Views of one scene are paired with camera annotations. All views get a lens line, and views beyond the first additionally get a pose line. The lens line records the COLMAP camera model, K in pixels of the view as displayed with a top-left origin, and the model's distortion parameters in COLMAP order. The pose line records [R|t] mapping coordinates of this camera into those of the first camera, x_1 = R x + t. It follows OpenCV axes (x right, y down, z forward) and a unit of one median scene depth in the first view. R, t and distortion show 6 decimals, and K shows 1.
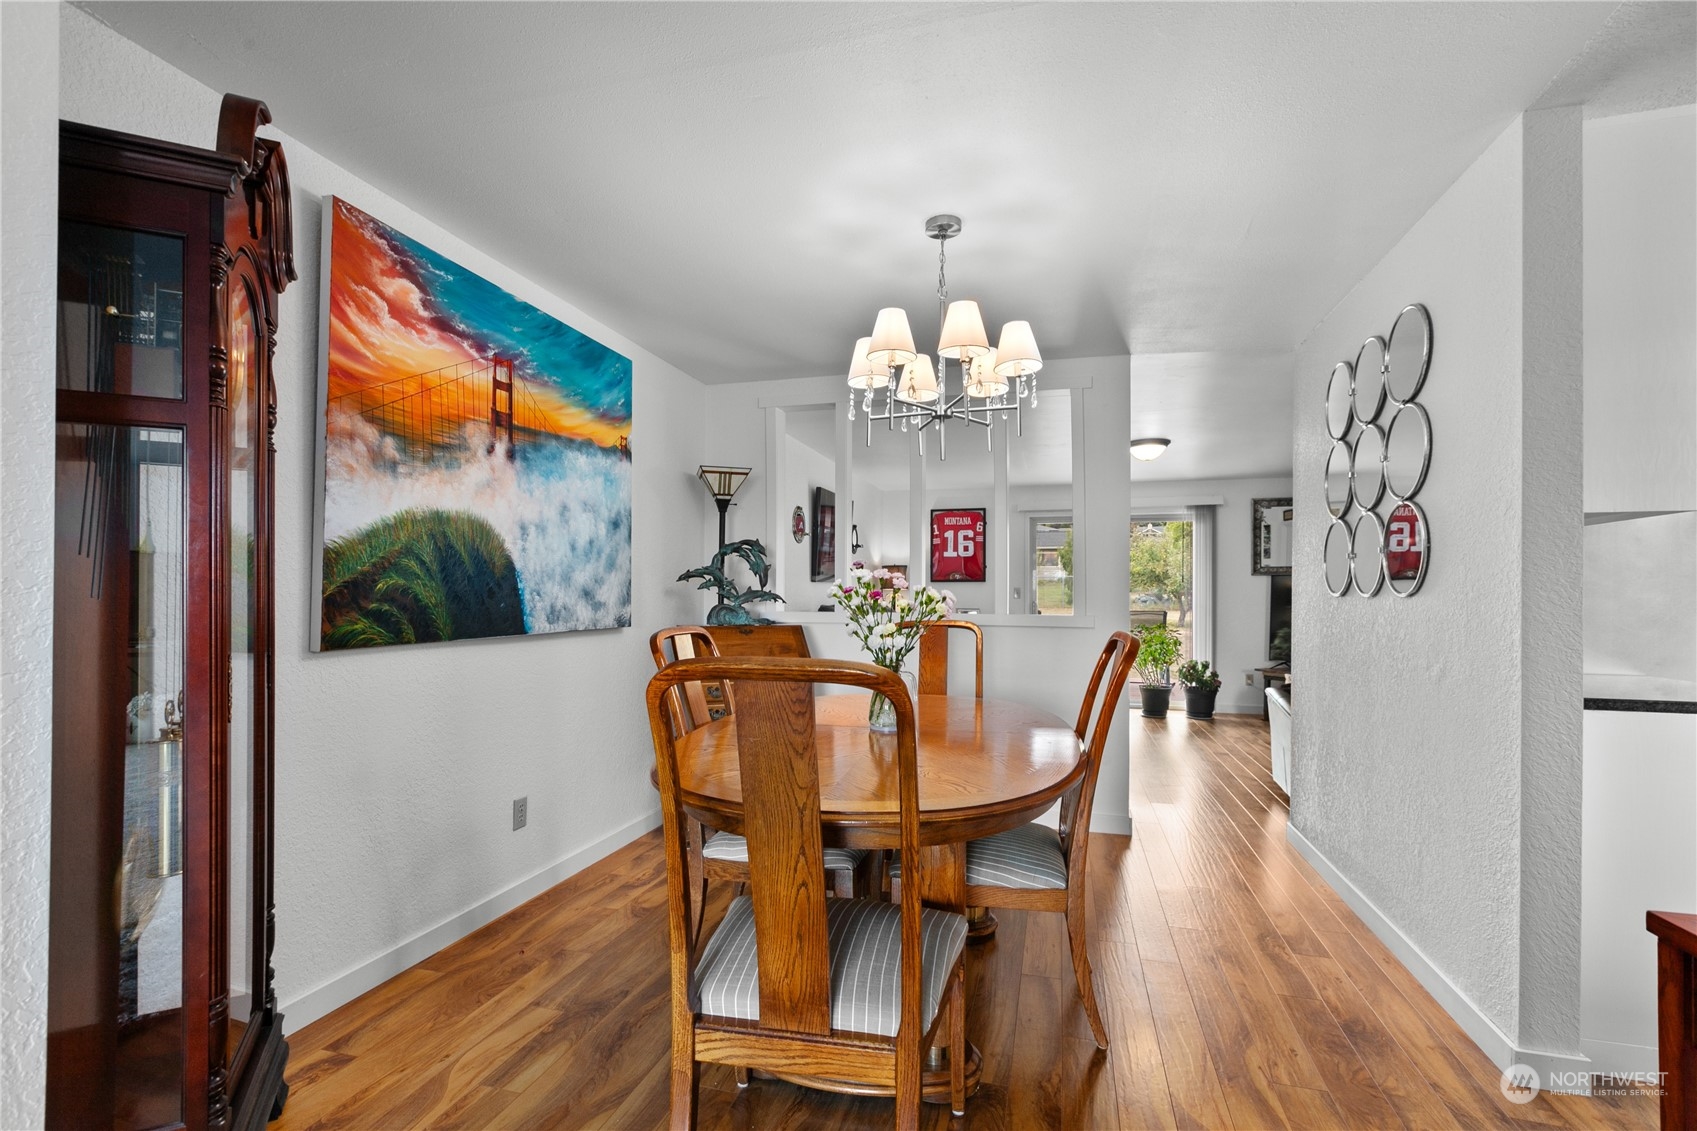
lens RADIAL K [[770.3, 0, 849.7], [0, 770.3, 590.2], [0, 0, 1]] dist [0.000174, 0.000048]
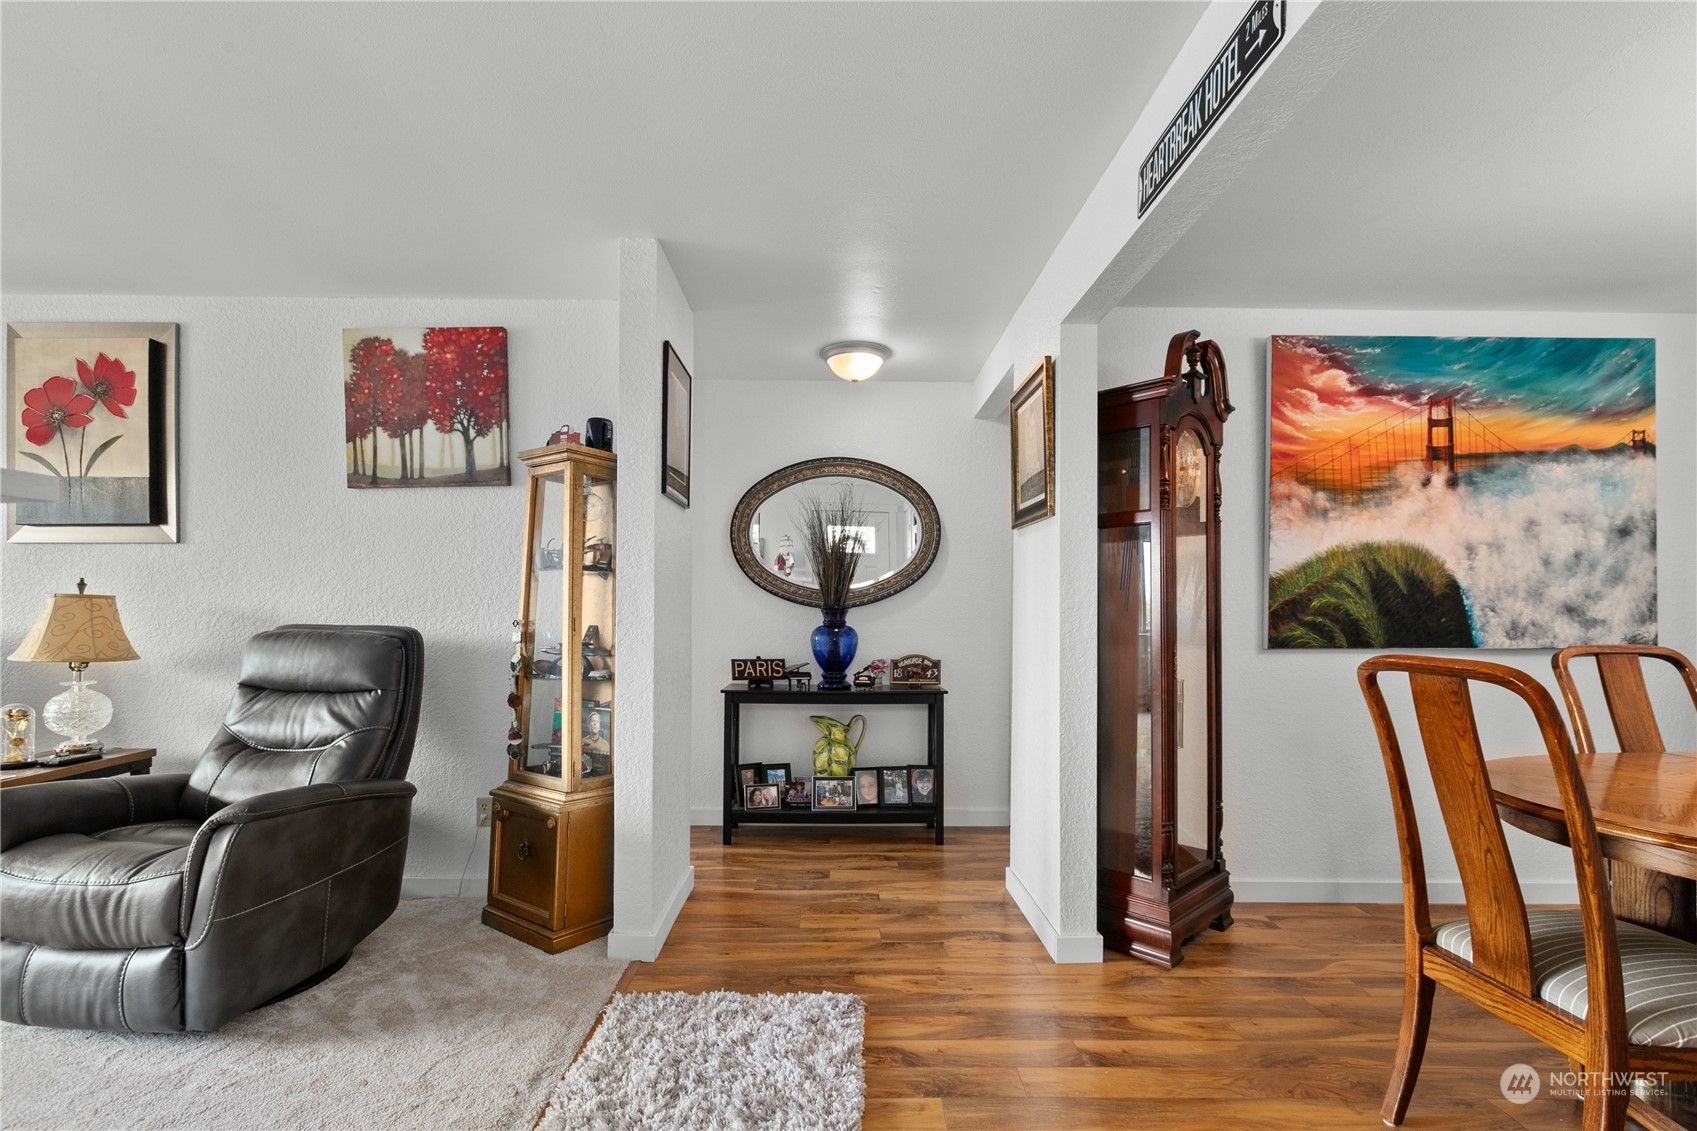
lens RADIAL K [[770.0, 0, 845.4], [0, 770.0, 584.1], [0, 0, 1]] dist [-0.000428, 0.000714]
pose [[0.277144, -0.032008, -0.960295, 0.377167], [0.002128, 0.999463, -0.032700, 0.002309], [0.960826, 0.007019, 0.277063, -0.134452]]
